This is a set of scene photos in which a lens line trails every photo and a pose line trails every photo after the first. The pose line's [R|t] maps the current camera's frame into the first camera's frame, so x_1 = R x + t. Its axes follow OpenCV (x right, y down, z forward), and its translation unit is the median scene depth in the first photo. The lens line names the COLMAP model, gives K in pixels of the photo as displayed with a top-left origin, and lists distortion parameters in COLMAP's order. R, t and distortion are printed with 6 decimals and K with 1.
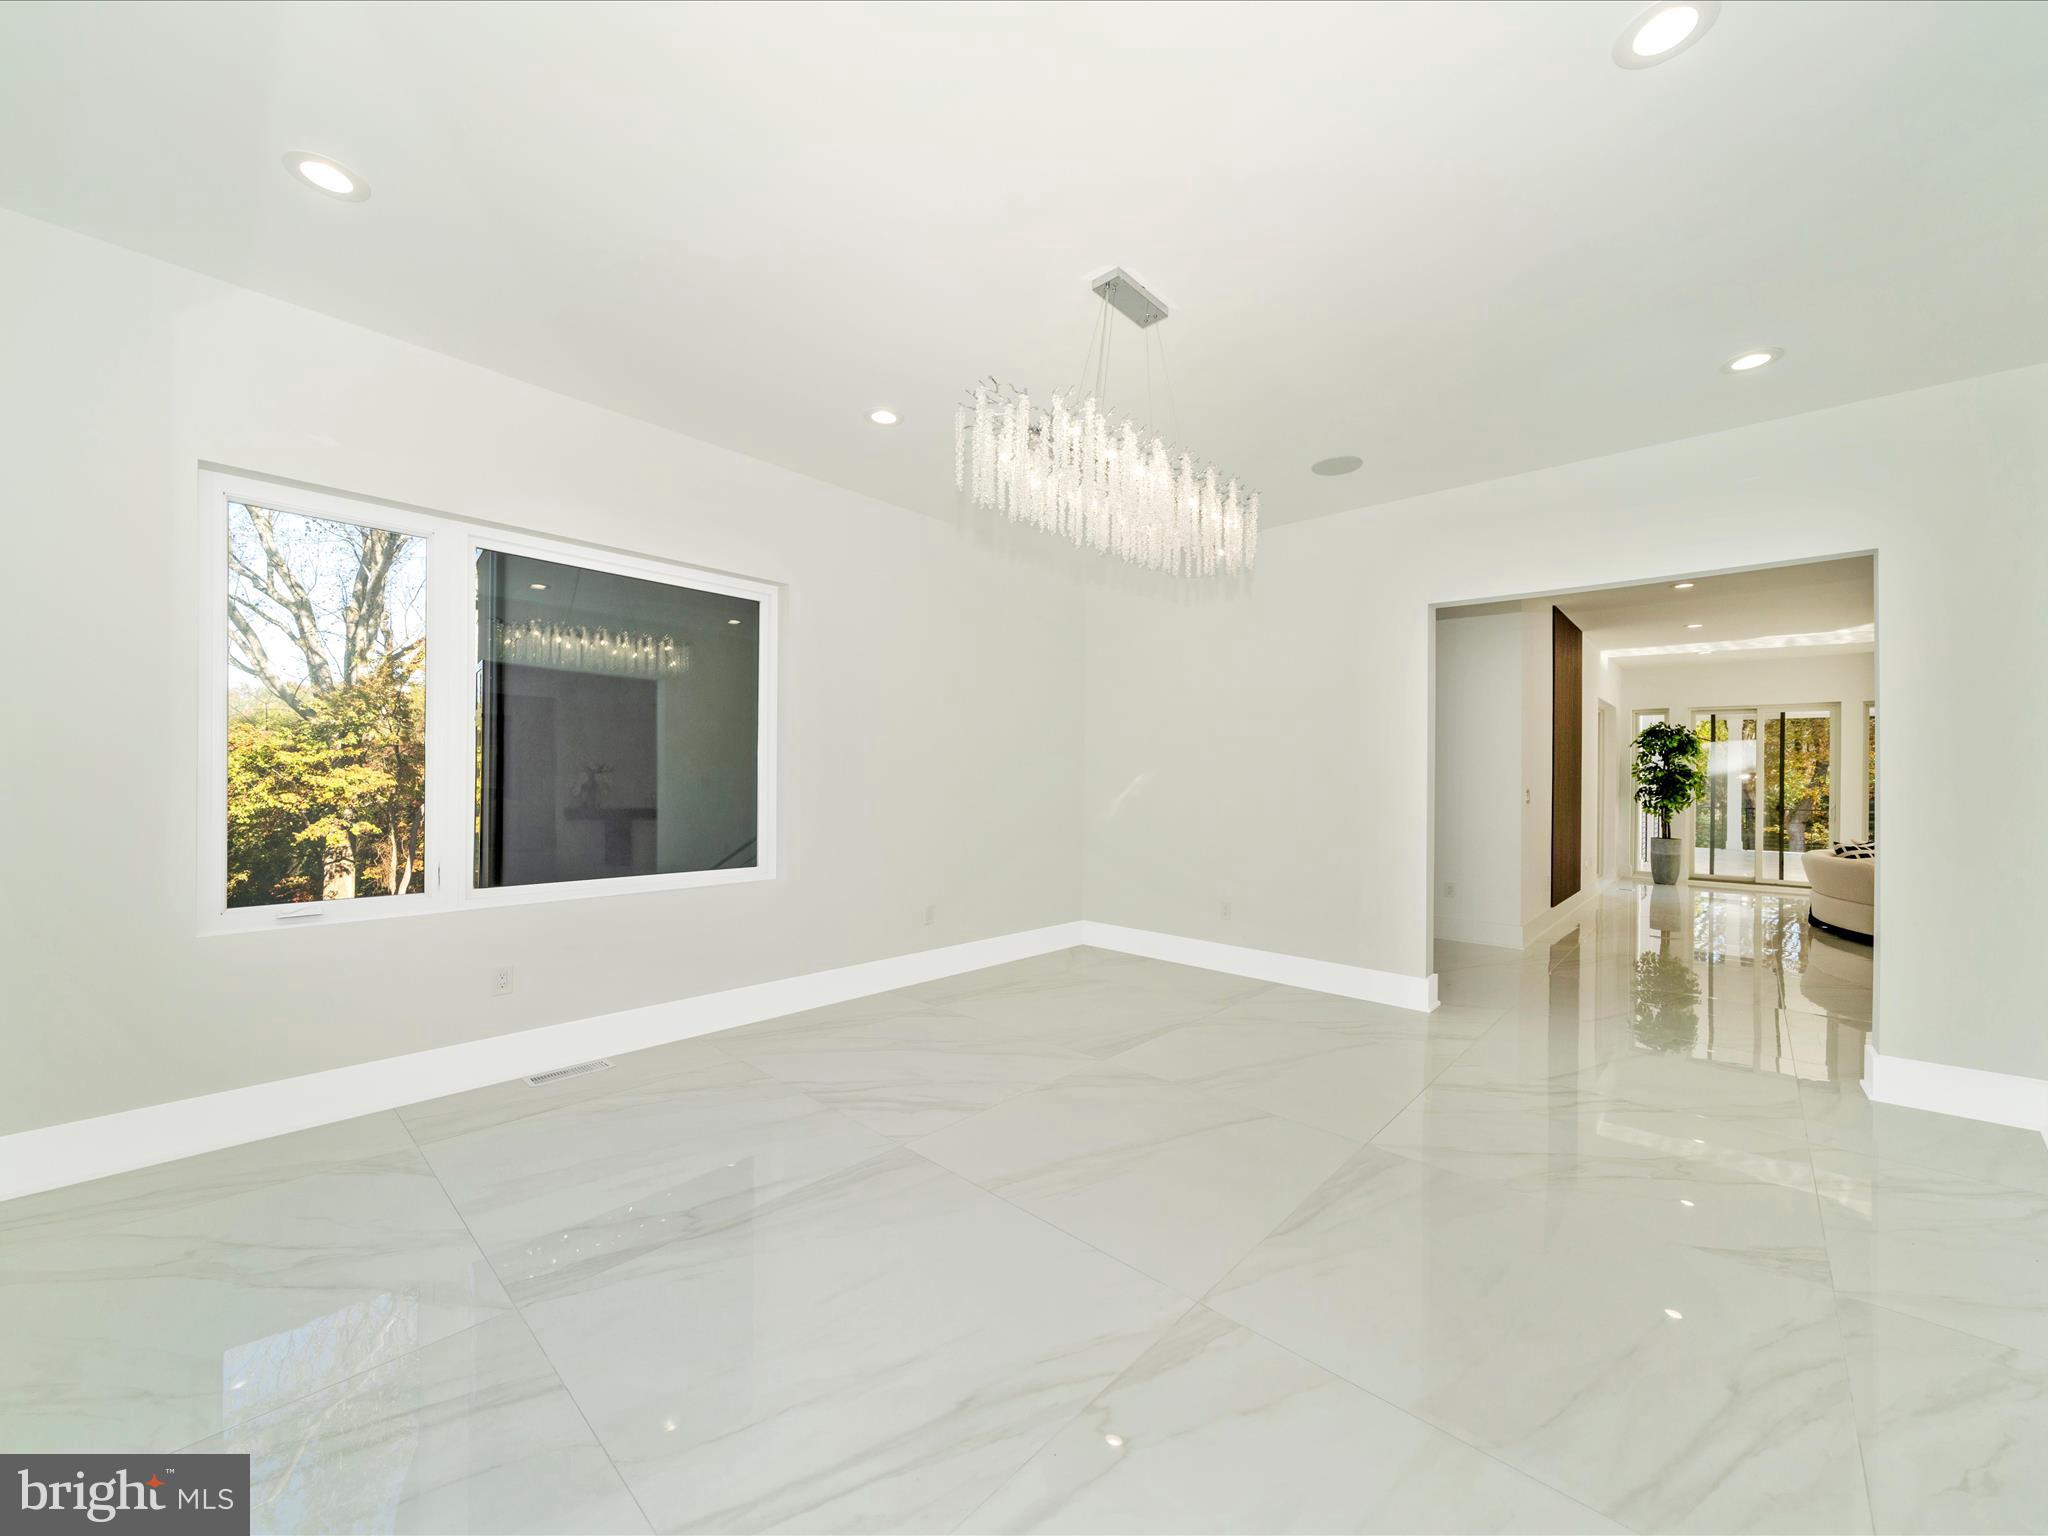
lens RADIAL K [[785.6, 0, 1015.3], [0, 785.6, 786.6], [0, 0, 1]] dist [-0.000277, -0.000193]
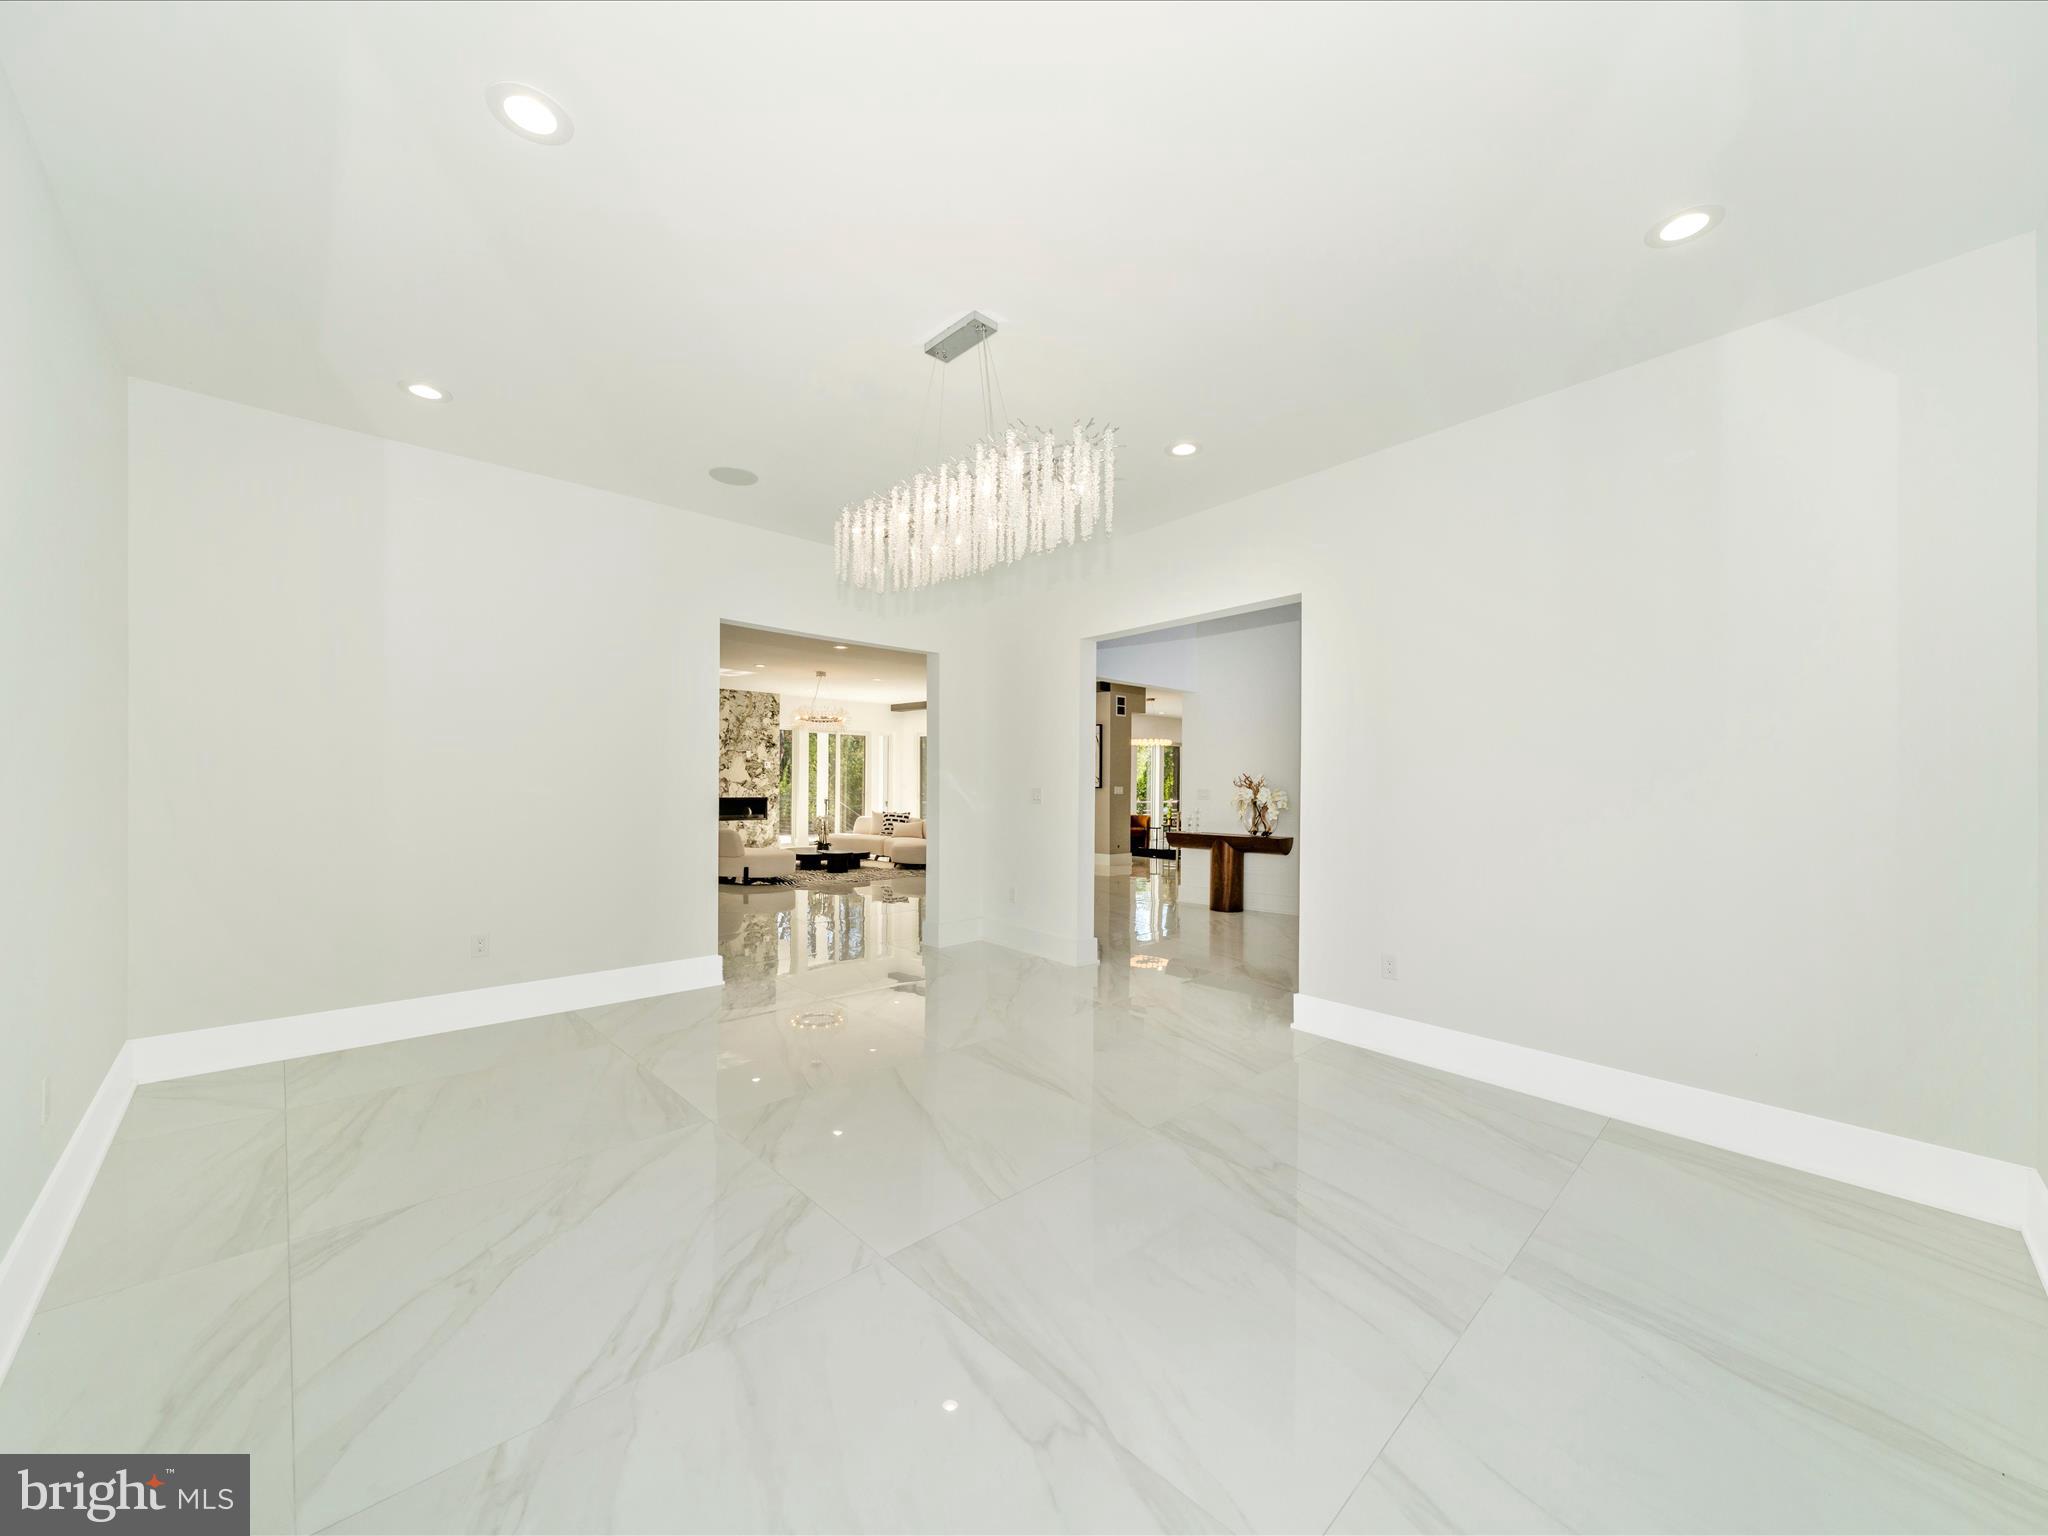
lens RADIAL K [[785.6, 0, 1015.3], [0, 785.6, 786.6], [0, 0, 1]] dist [-0.000277, -0.000193]
pose [[0.029615, -0.005945, 0.999544, -0.774942], [-0.009043, 0.999940, 0.006215, -0.007513], [-0.999520, -0.009223, 0.029559, 0.732647]]
